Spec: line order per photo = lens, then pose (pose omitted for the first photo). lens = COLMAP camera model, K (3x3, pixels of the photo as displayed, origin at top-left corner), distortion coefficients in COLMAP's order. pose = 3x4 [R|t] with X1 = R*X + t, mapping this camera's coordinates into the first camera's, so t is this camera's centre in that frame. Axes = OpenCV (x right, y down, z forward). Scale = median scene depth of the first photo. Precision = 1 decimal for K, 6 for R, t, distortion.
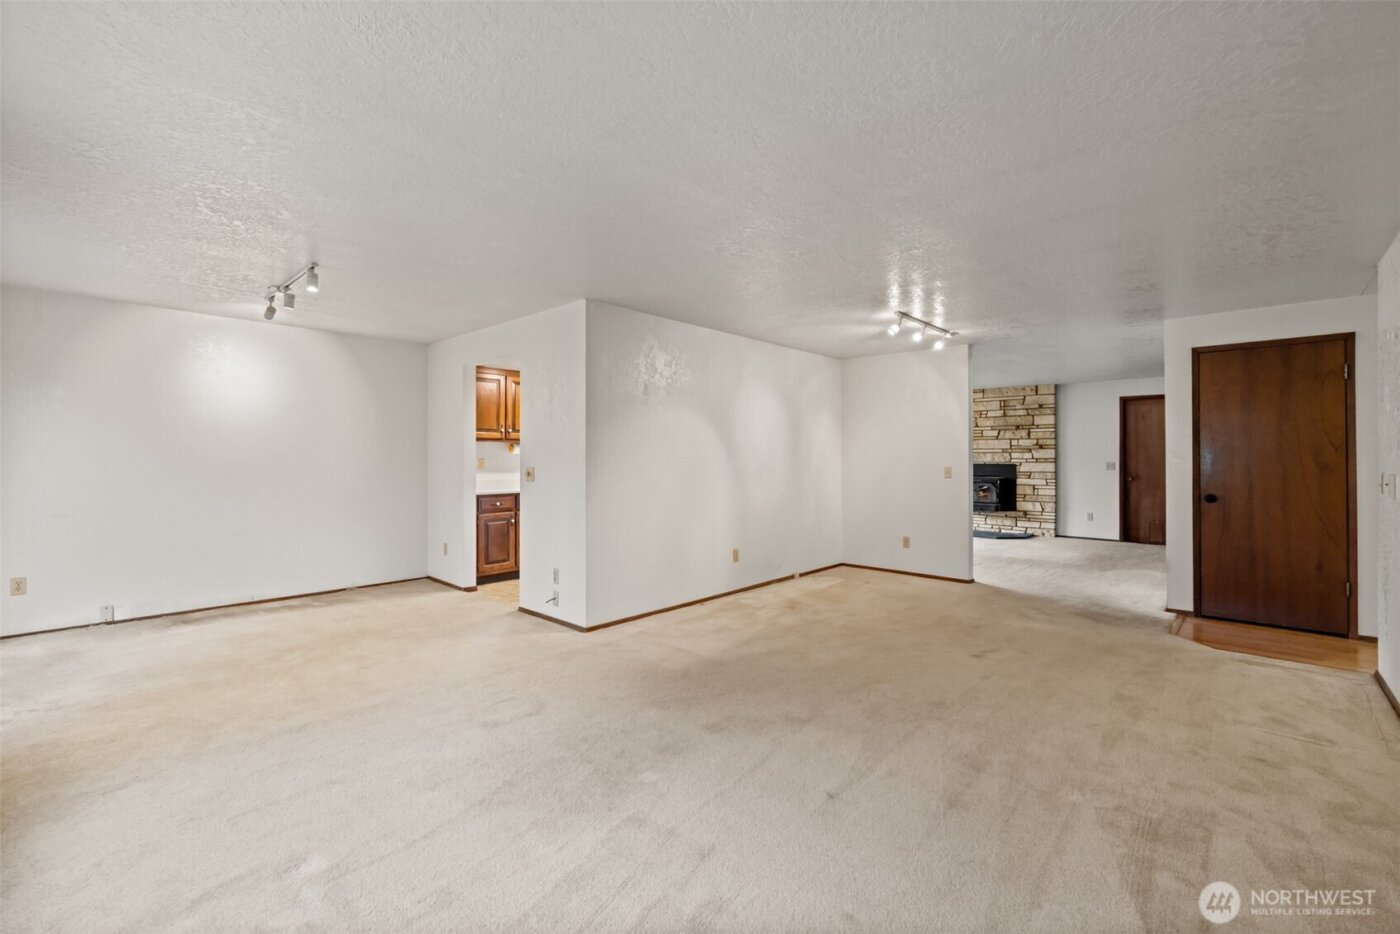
lens RADIAL K [[598.7, 0, 709.6], [0, 598.7, 455.0], [0, 0, 1]] dist [0.003586, 0.000115]
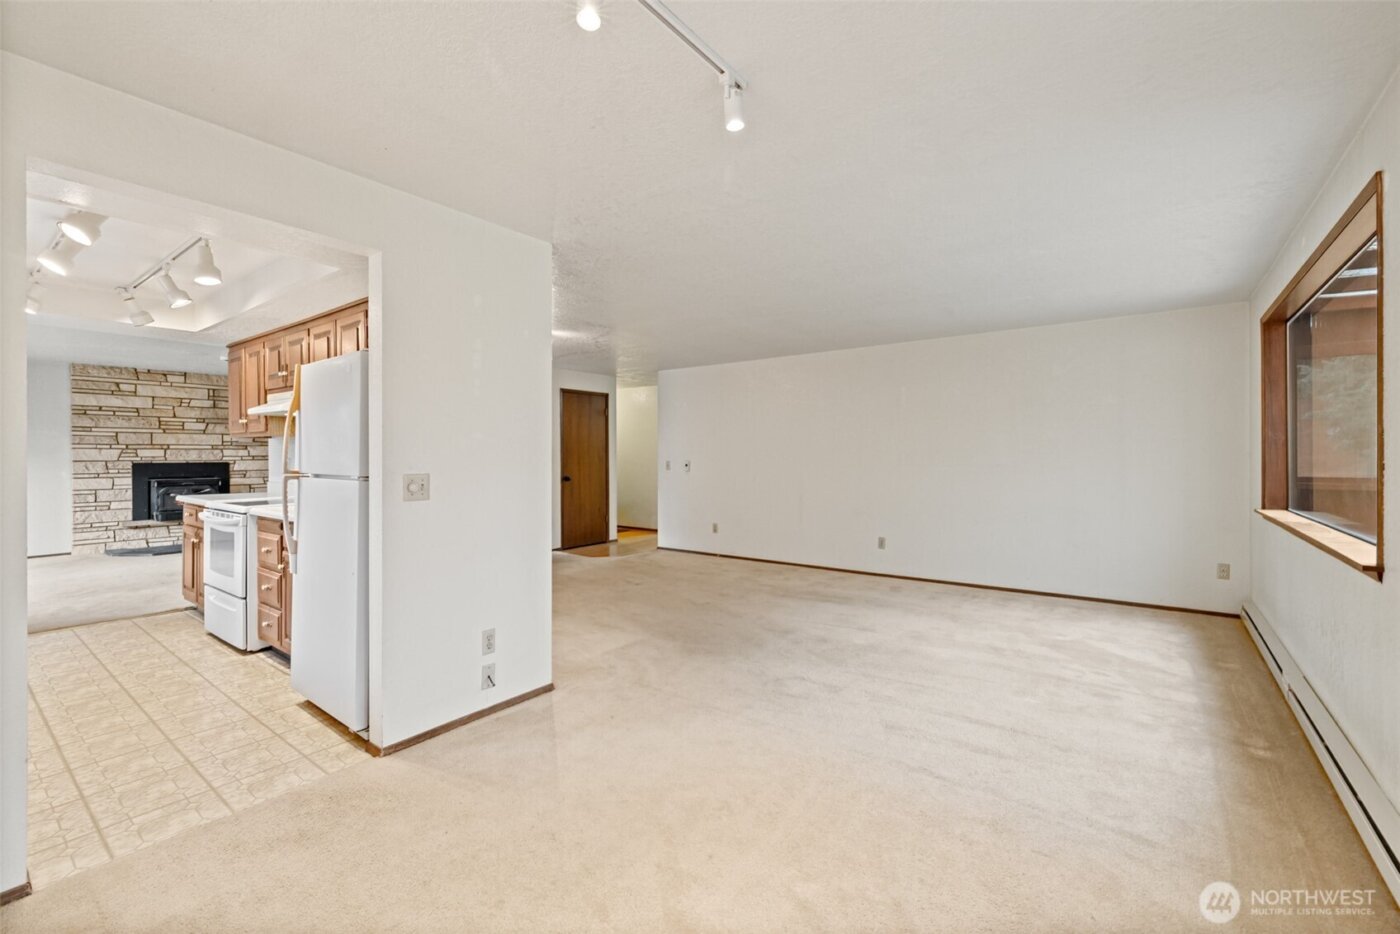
lens RADIAL K [[598.7, 0, 680.6], [0, 598.7, 460.9], [0, 0, 1]] dist [0.003586, 0.000115]
pose [[-0.066941, -0.015574, 0.997635, -0.423935], [-0.003295, 0.999876, 0.015388, -0.003038], [-0.997752, -0.002257, -0.066984, 0.385089]]
